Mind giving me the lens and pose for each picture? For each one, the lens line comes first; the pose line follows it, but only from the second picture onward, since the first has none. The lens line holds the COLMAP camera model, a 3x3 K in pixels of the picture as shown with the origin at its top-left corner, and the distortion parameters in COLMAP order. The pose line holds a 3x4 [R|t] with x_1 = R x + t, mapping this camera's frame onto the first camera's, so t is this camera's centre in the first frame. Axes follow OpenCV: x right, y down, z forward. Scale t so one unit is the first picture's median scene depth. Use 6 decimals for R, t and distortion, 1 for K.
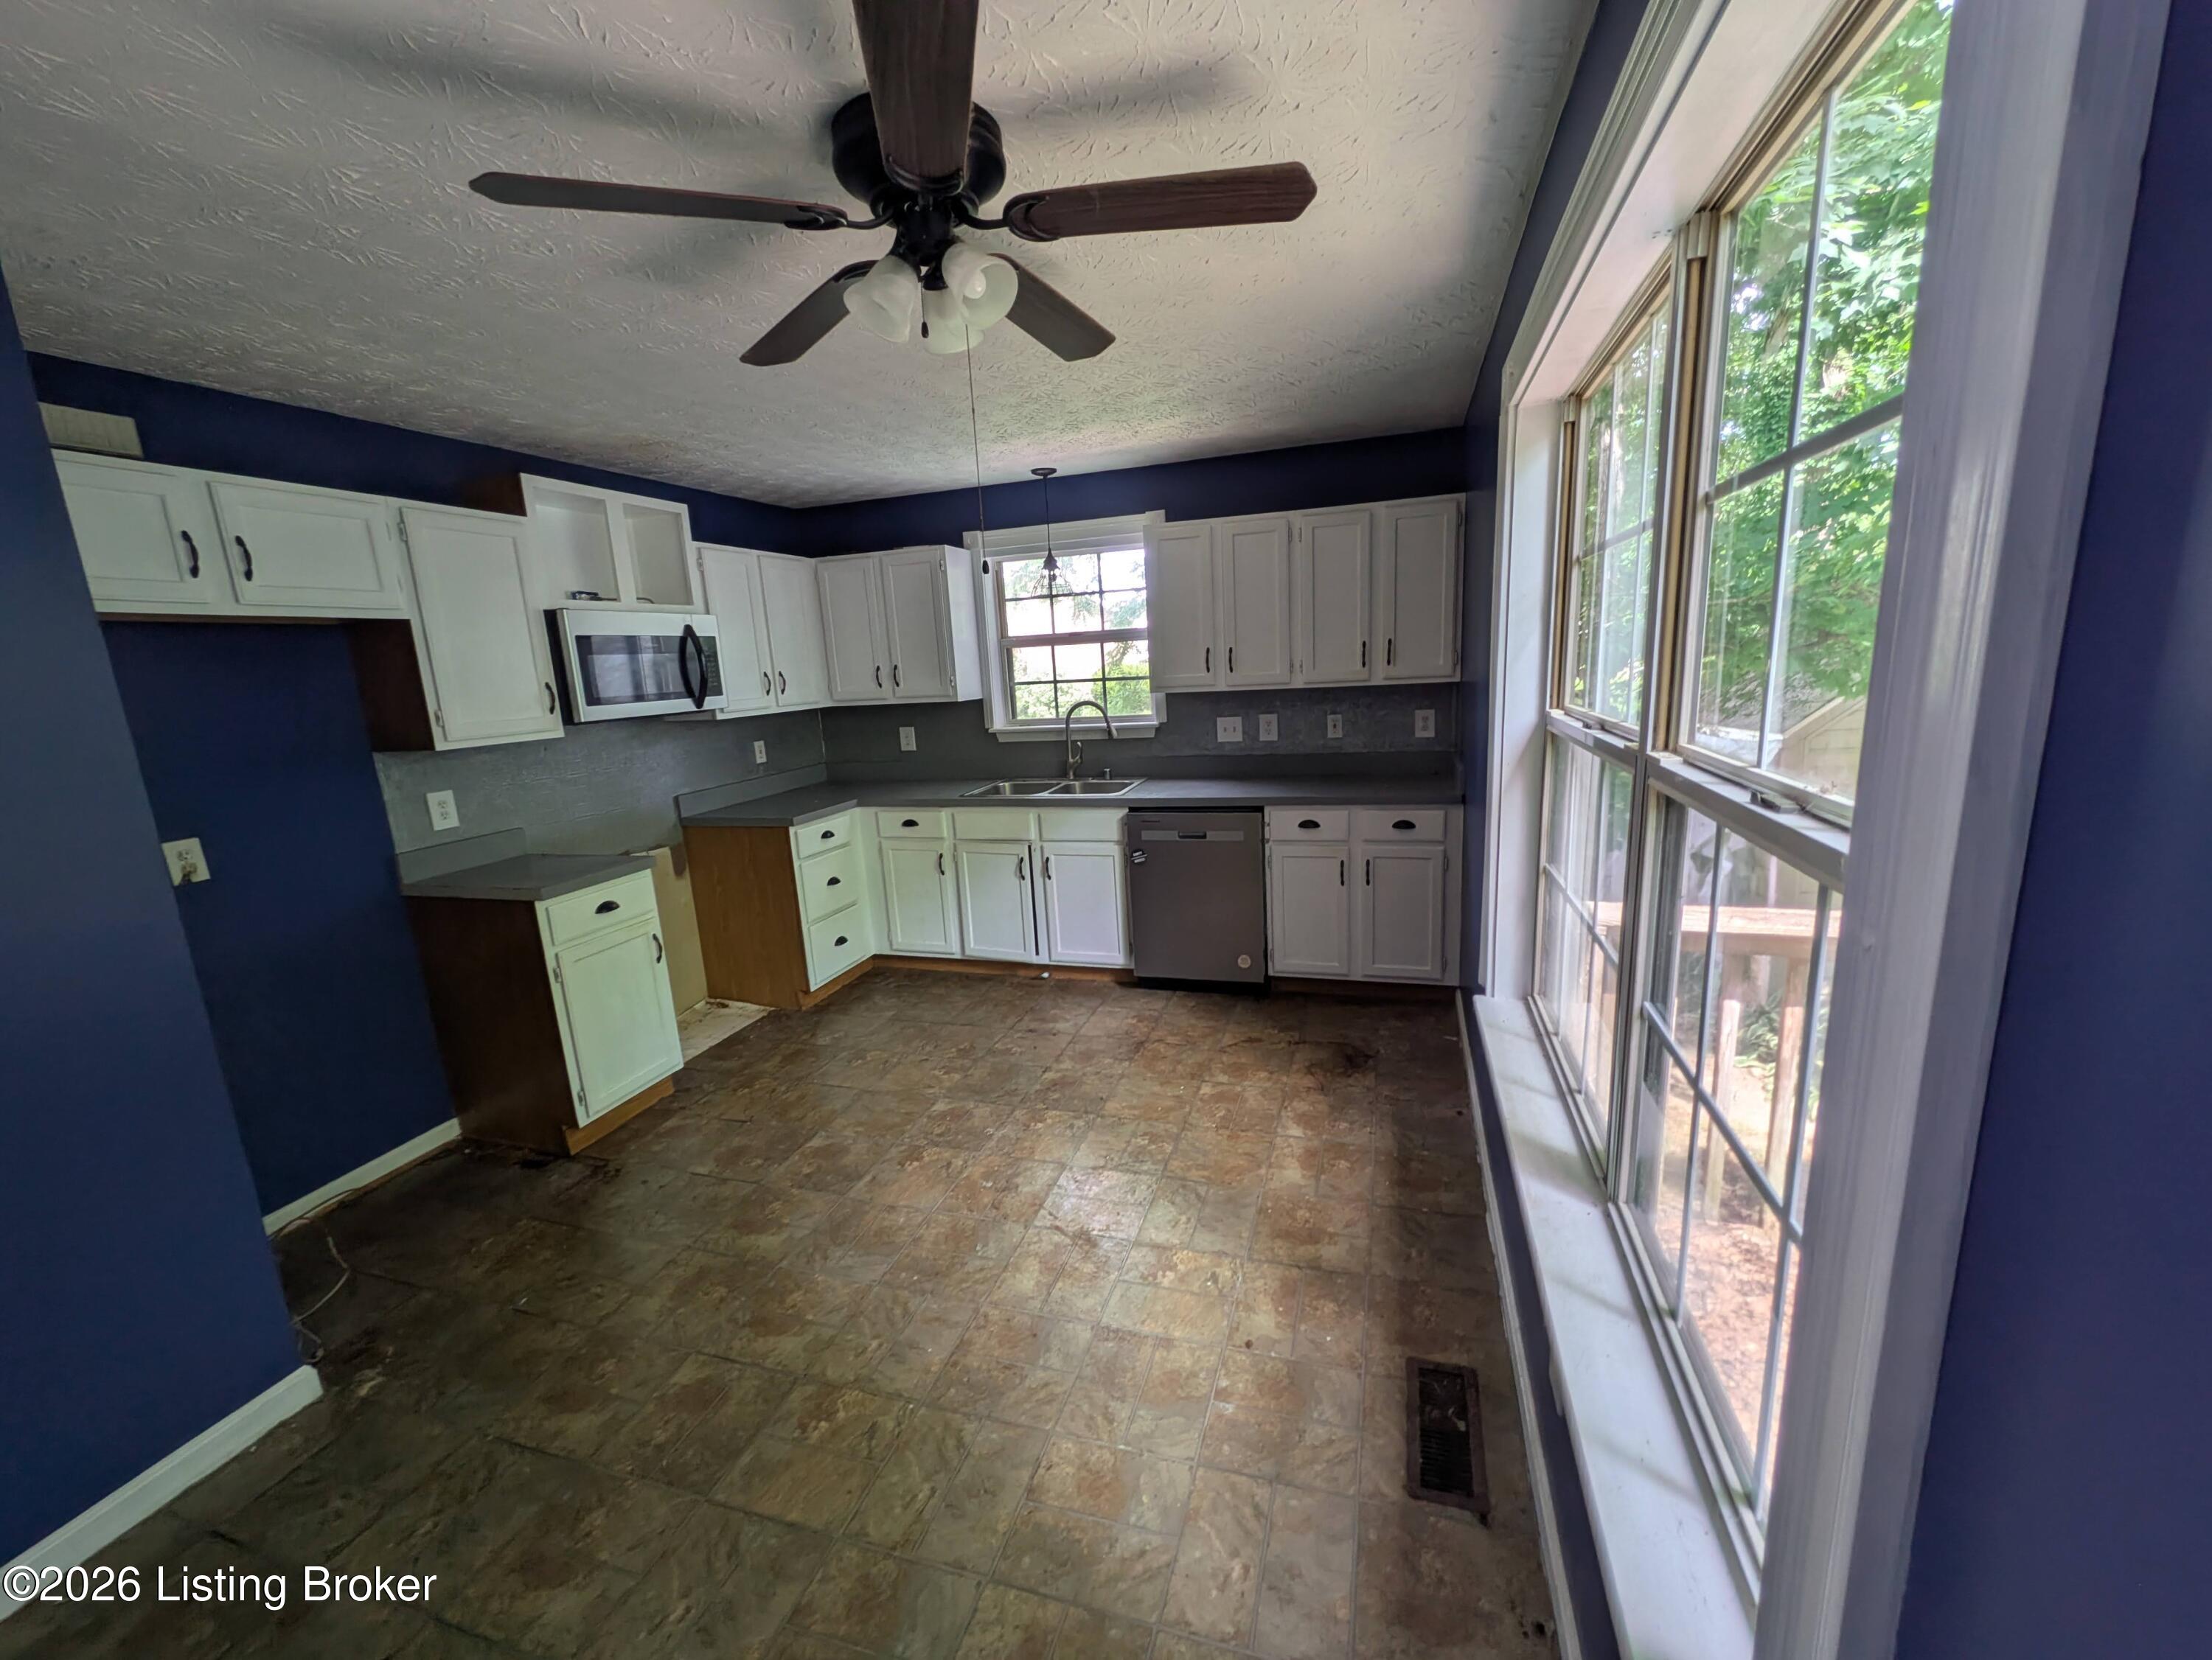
lens RADIAL K [[867.3, 0, 1112.2], [0, 867.3, 833.8], [0, 0, 1]] dist [0.000351, 0.000170]
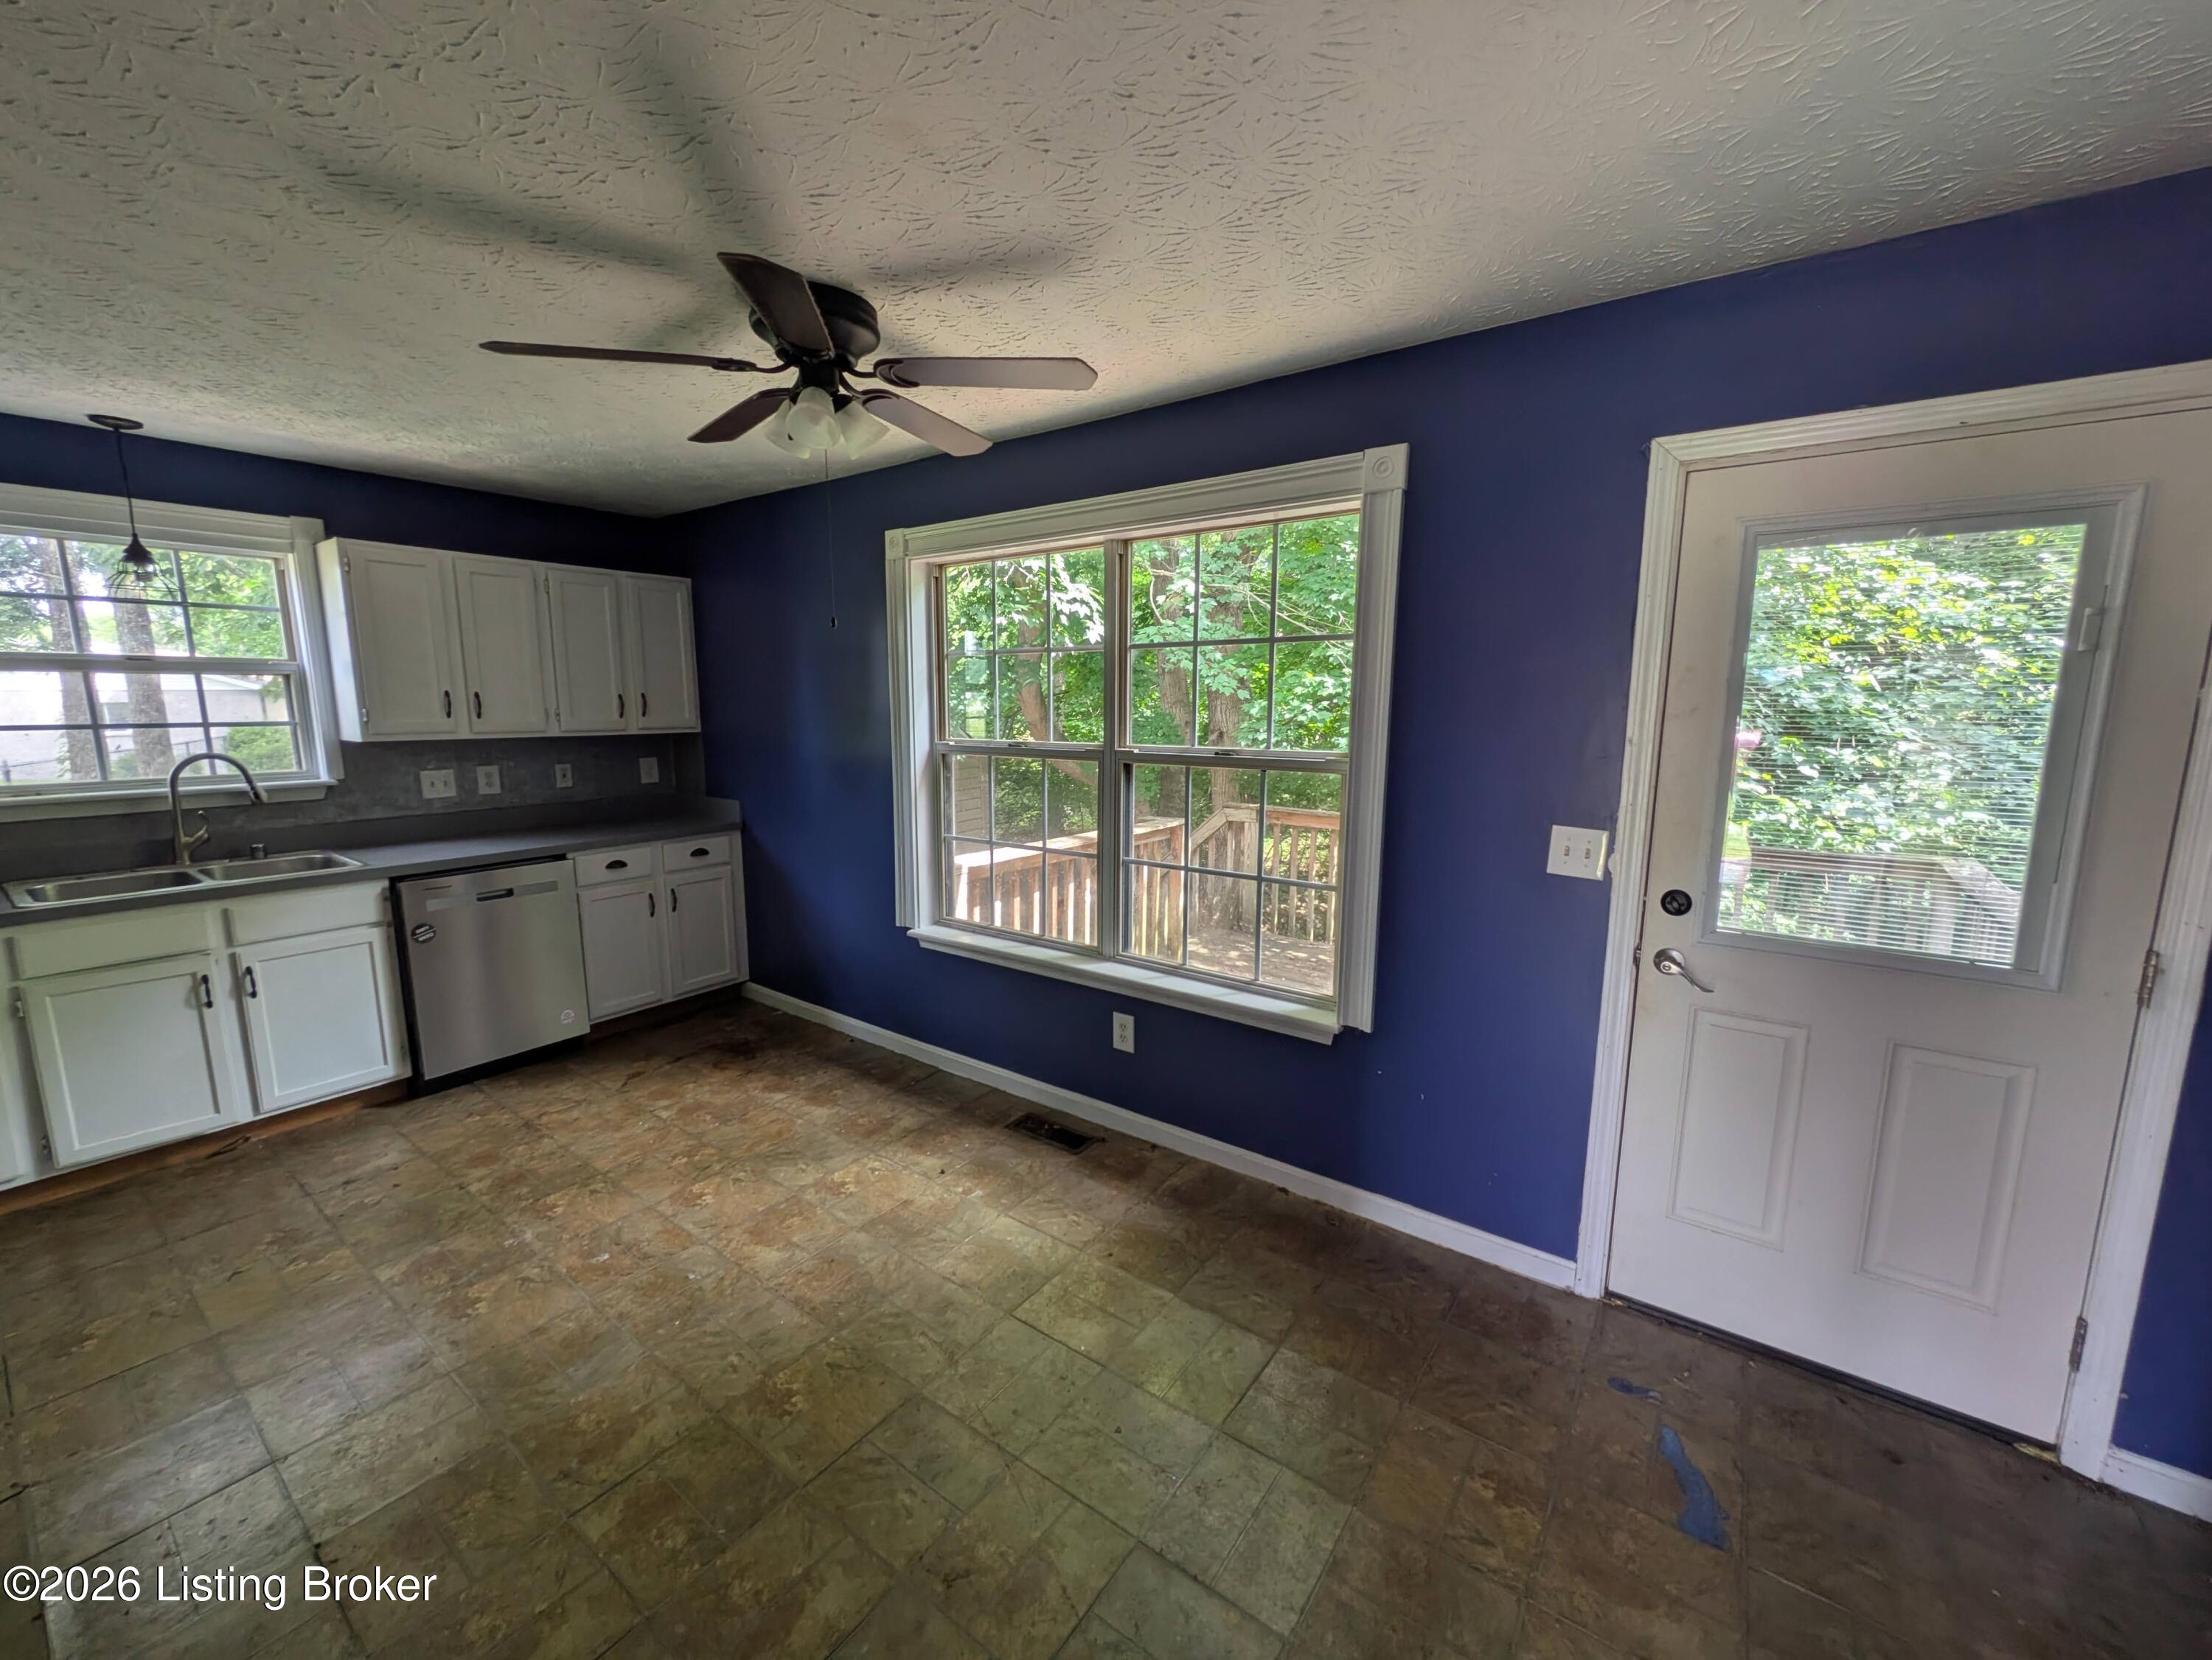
lens RADIAL K [[867.3, 0, 1110.2], [0, 867.3, 832.0], [0, 0, 1]] dist [0.000351, 0.000170]
pose [[0.322990, -0.088742, 0.942233, -0.567457], [0.170379, 0.984780, 0.034344, 0.015955], [-0.930940, 0.149444, 0.333193, 0.094024]]
